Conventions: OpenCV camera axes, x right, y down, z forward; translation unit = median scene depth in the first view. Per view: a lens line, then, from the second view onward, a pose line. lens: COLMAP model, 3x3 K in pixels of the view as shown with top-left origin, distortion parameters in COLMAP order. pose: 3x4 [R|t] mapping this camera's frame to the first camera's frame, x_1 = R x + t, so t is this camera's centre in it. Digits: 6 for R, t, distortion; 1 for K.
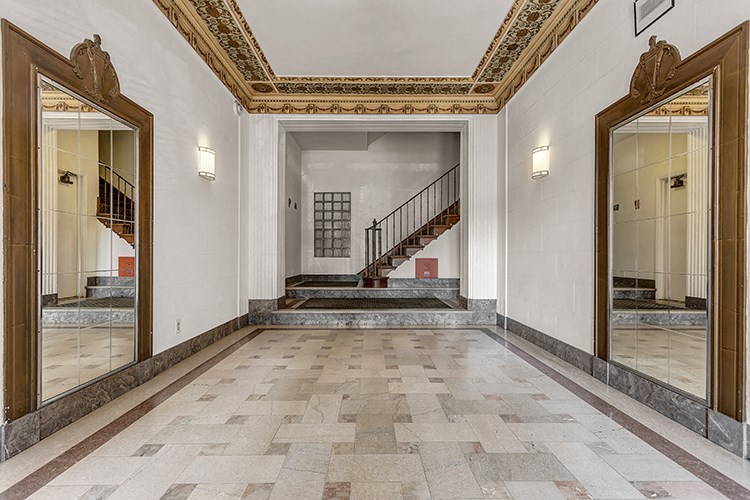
lens RADIAL K [[357.3, 0, 374.0], [0, 357.3, 255.0], [0, 0, 1]] dist [0.001278, 0.000715]
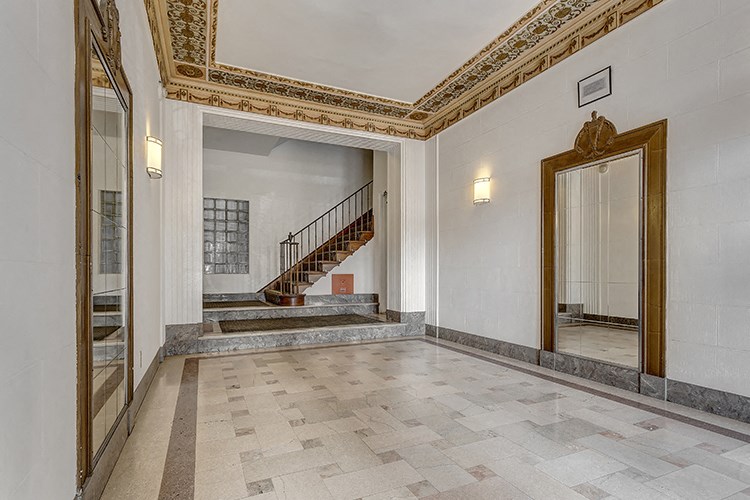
lens RADIAL K [[381.6, 0, 376.7], [0, 381.6, 273.0], [0, 0, 1]] dist [0.004261, 0.000697]
pose [[0.911163, -0.004055, 0.412026, -0.273133], [0.002079, 0.999984, 0.005244, 0.000859], [-0.412041, -0.003921, 0.911157, 0.001850]]
